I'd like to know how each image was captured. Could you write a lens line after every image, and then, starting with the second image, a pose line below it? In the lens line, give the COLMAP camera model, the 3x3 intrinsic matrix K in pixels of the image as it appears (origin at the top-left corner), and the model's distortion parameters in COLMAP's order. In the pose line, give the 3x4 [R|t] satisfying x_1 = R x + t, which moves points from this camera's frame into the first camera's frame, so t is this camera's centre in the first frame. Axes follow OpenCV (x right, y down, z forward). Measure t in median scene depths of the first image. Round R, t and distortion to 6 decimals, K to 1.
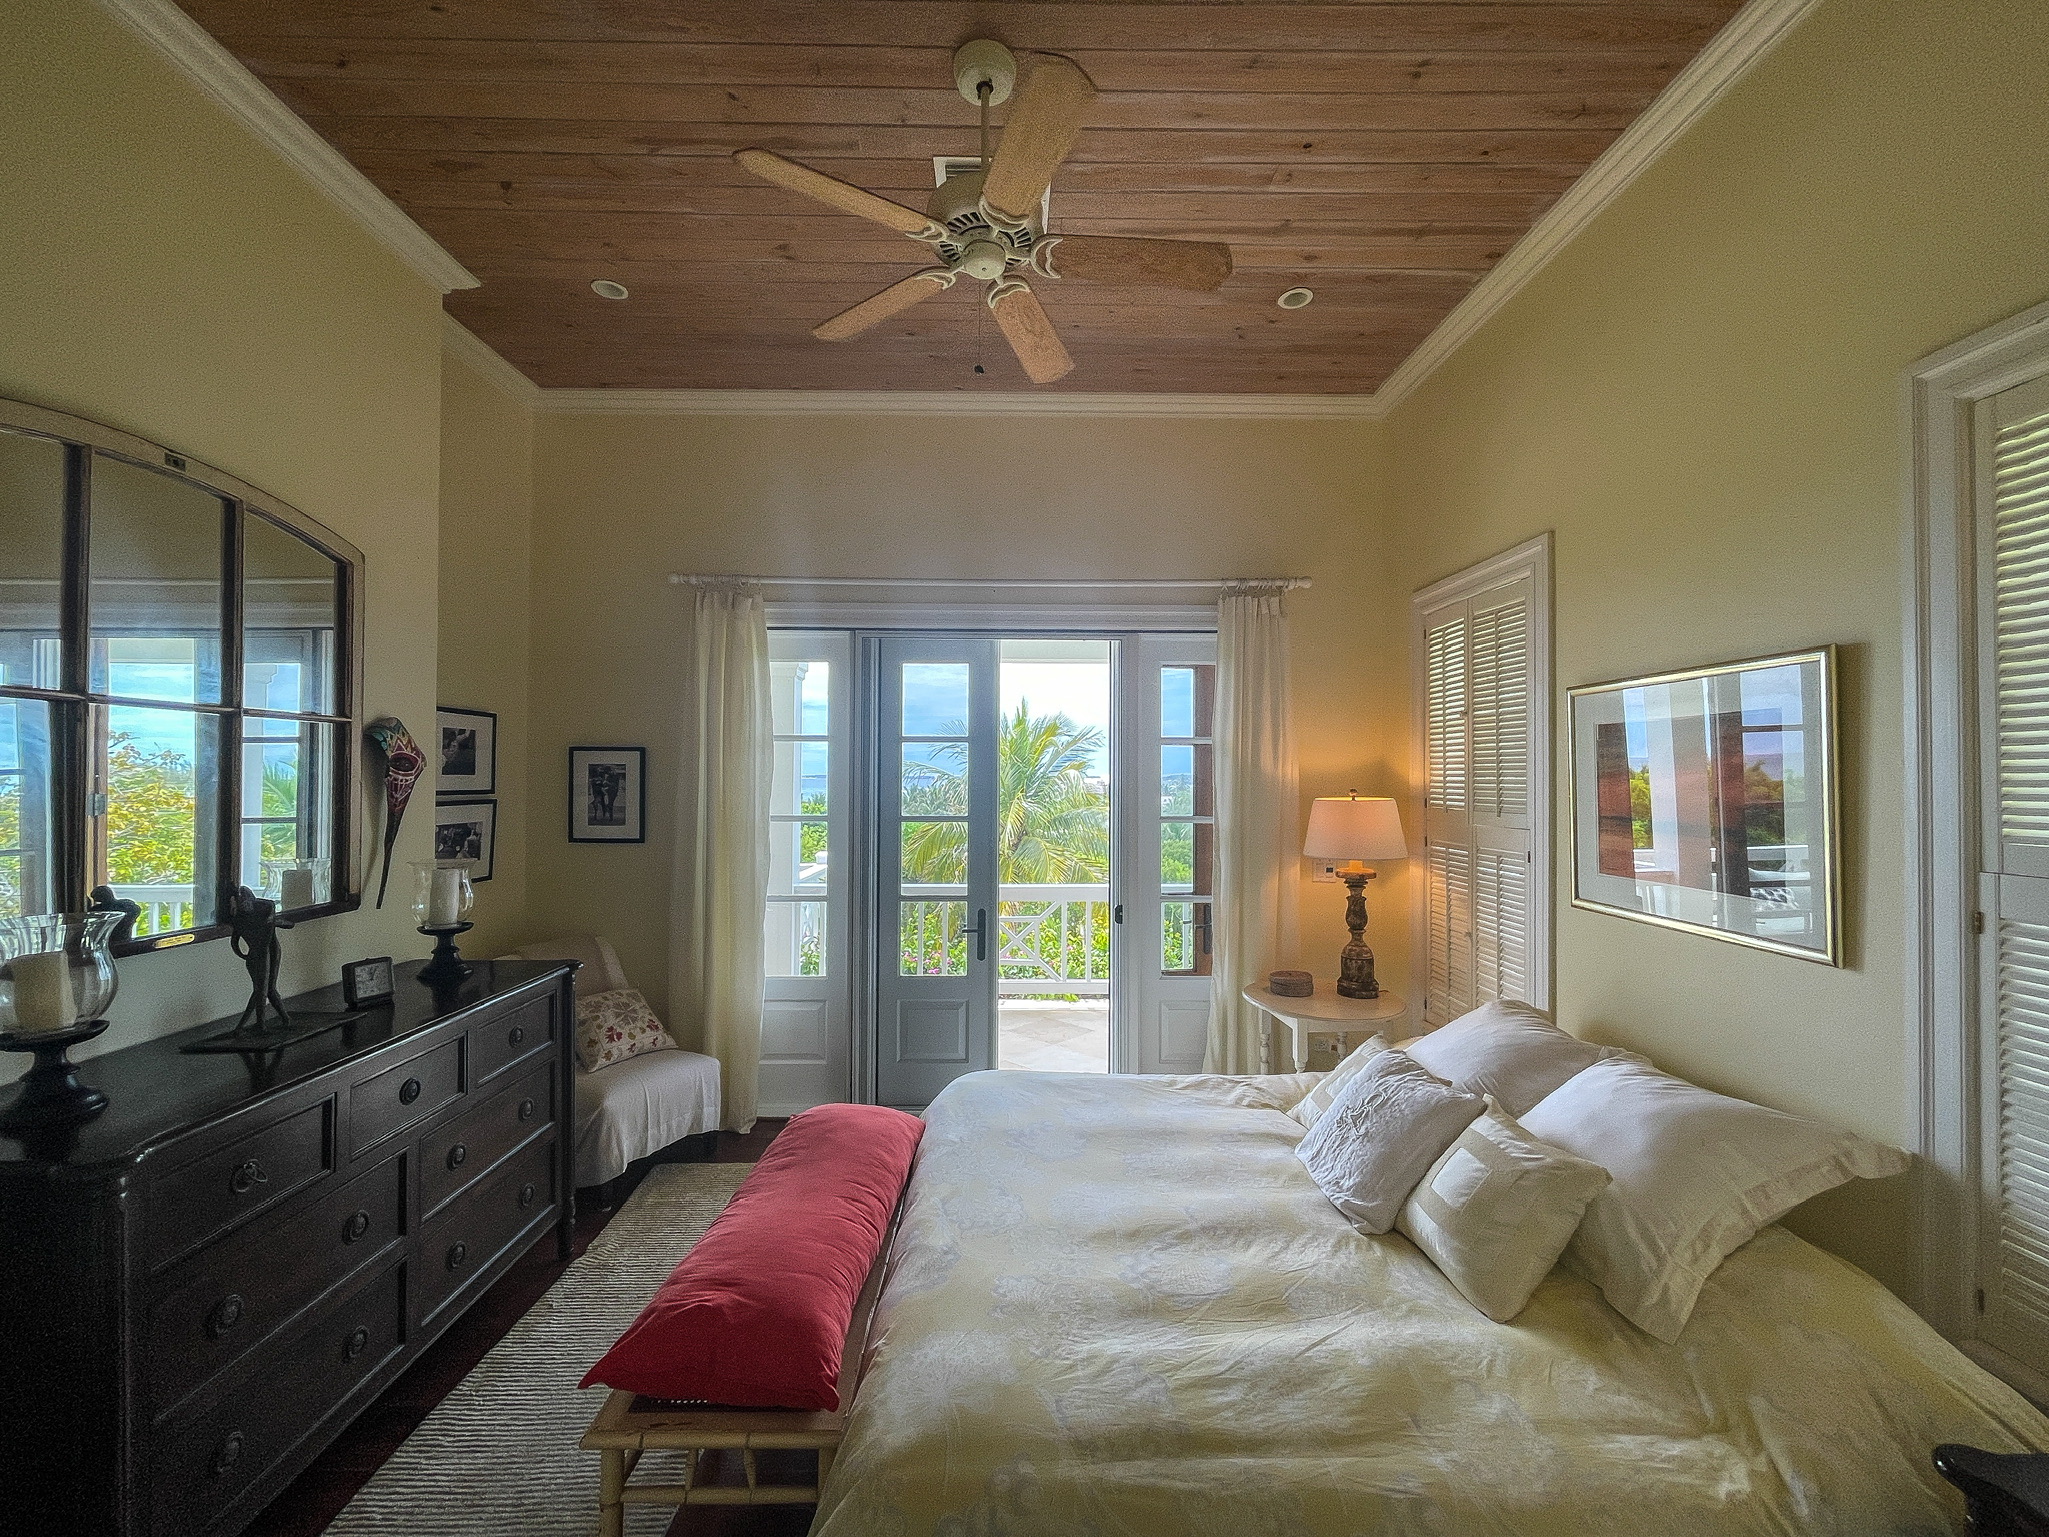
lens RADIAL K [[854.7, 0, 1034.1], [0, 854.7, 756.2], [0, 0, 1]] dist [-0.001428, 0.000082]
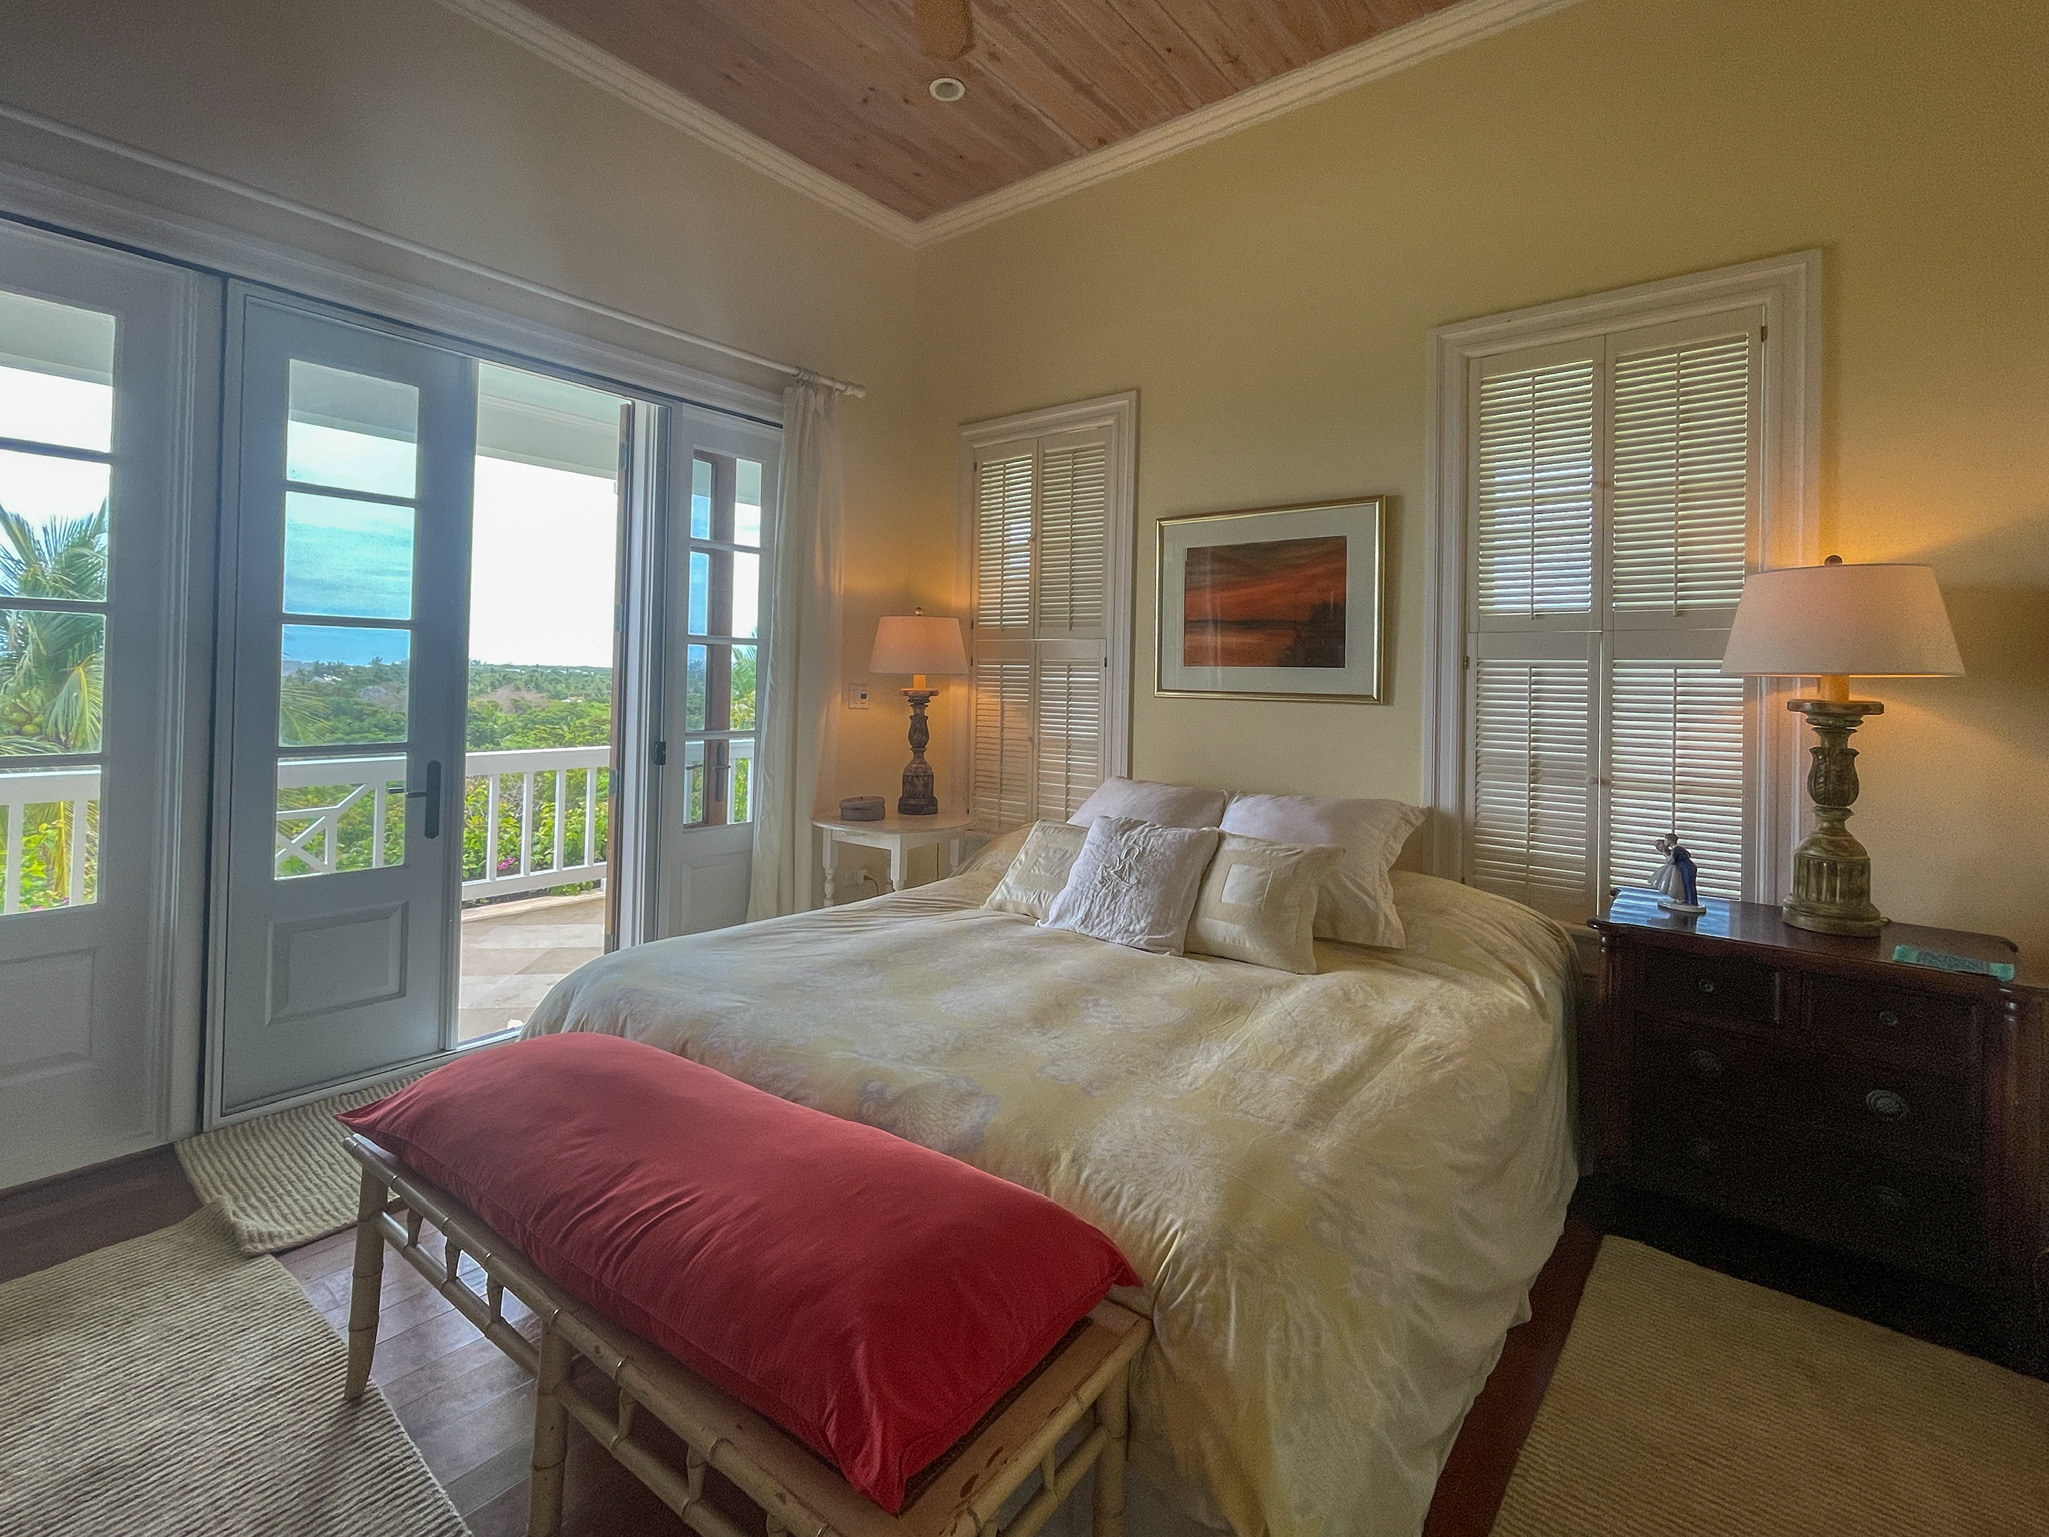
lens RADIAL K [[935.8, 0, 1023.7], [0, 935.8, 653.2], [0, 0, 1]] dist [0.015428, 0.000216]
pose [[0.636662, 0.031752, 0.770489, -0.435304], [-0.037415, 0.999247, -0.010262, 0.109507], [-0.770235, -0.022294, 0.637370, 0.232559]]
